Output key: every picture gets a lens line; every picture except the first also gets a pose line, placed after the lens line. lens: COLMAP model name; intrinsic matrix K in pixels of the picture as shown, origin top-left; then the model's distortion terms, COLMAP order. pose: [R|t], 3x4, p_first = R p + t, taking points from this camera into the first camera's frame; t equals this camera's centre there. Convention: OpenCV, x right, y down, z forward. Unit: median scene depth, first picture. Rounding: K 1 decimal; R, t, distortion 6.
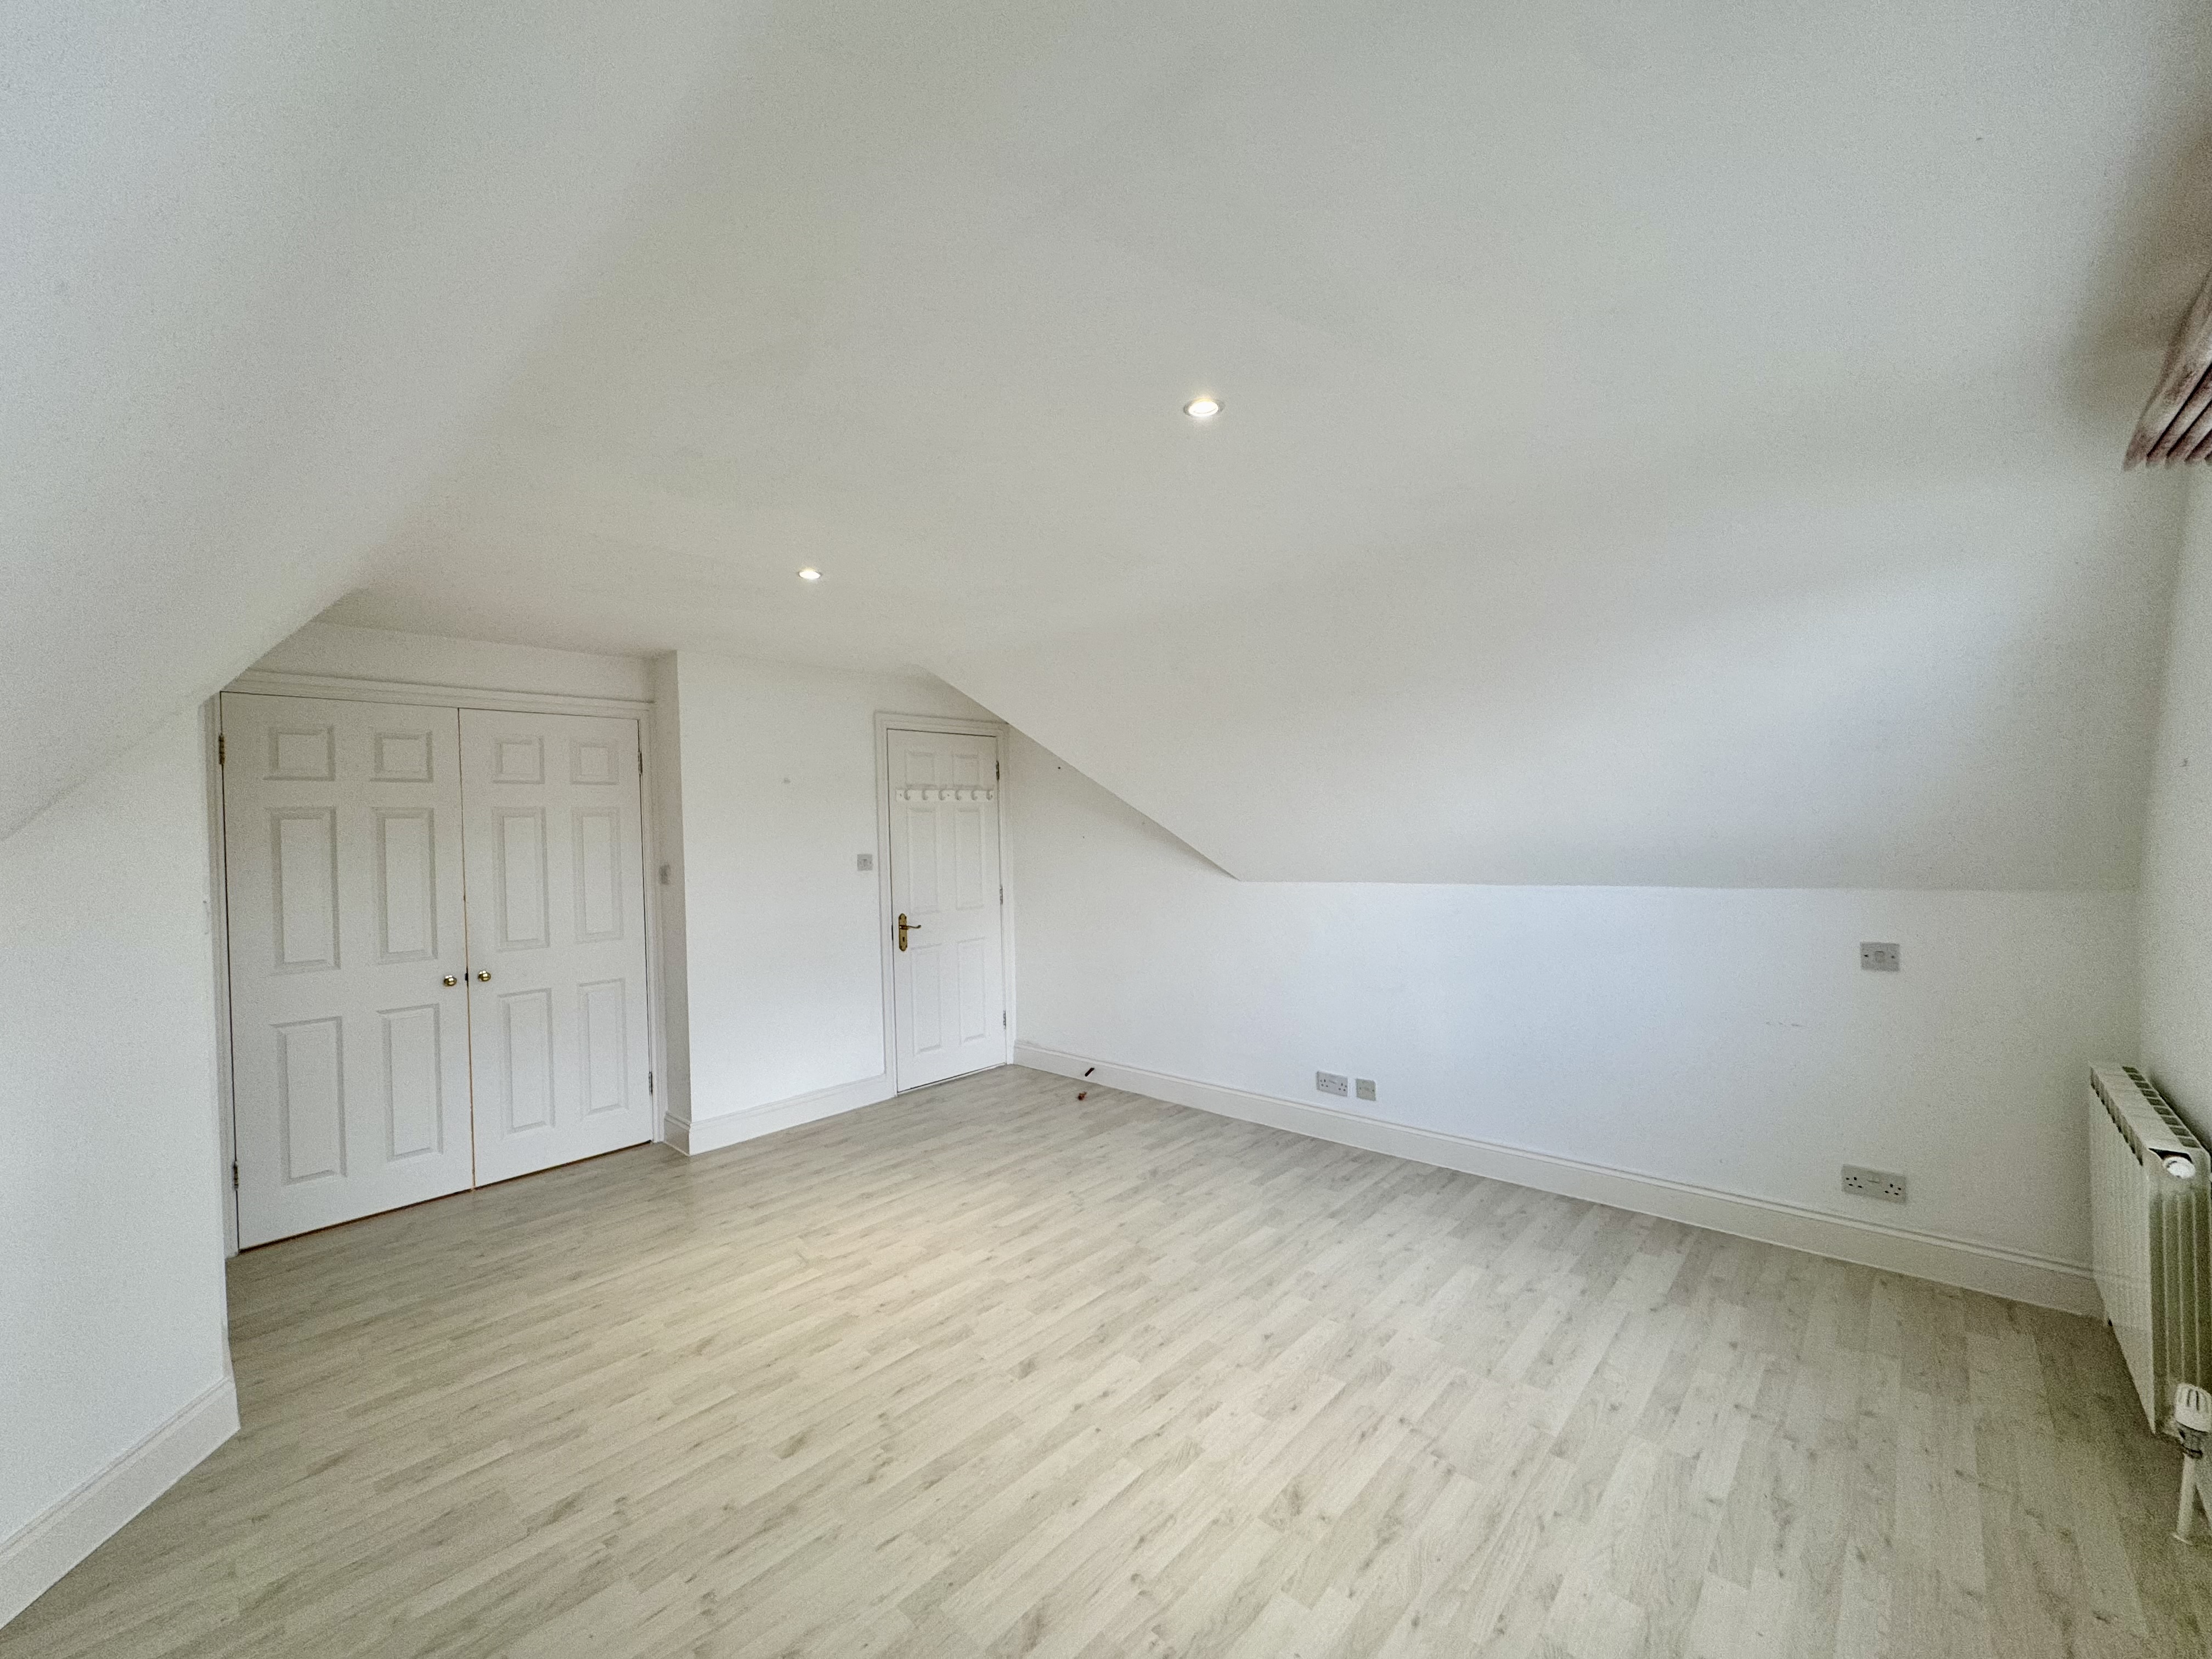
lens RADIAL K [[883.6, 0, 1123.6], [0, 883.6, 819.2], [0, 0, 1]] dist [-0.008249, 0.001211]
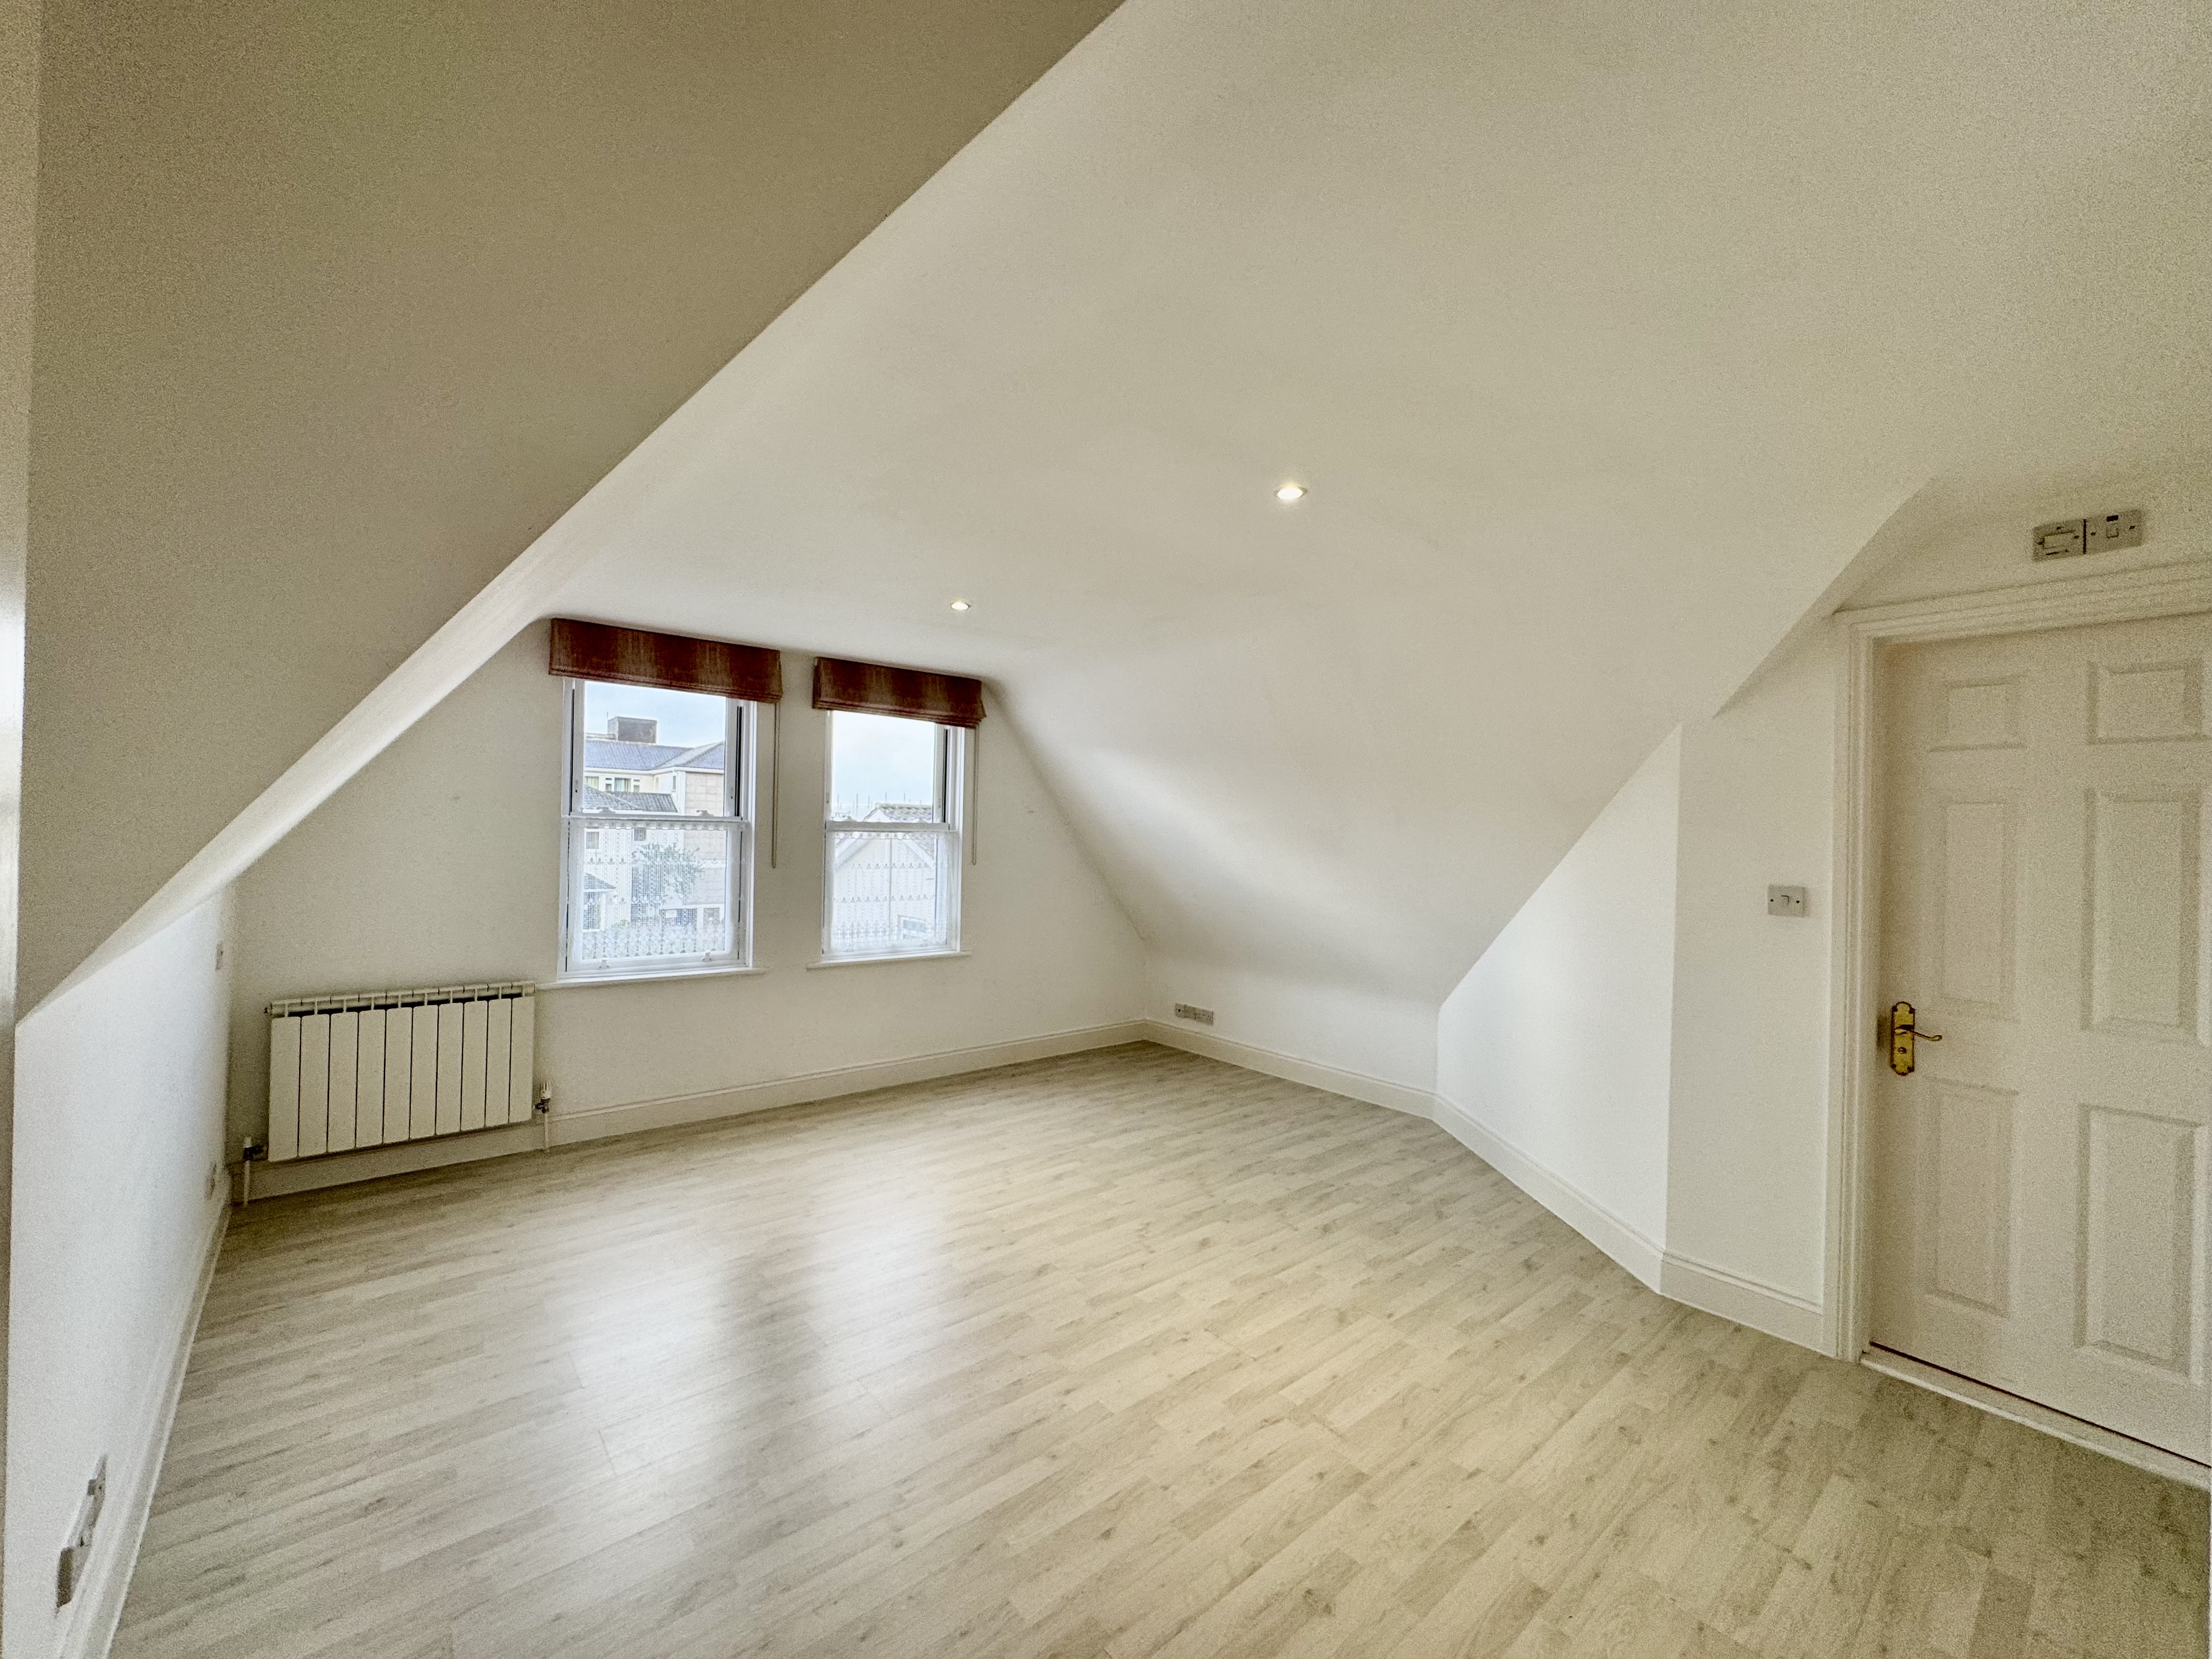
lens RADIAL K [[883.6, 0, 1105.4], [0, 883.6, 842.2], [0, 0, 1]] dist [-0.008249, 0.001211]
pose [[-0.990140, 0.006106, 0.139951, -0.320162], [0.006206, 0.999981, 0.000274, 0.030775], [-0.139947, 0.001140, -0.990158, 1.901036]]
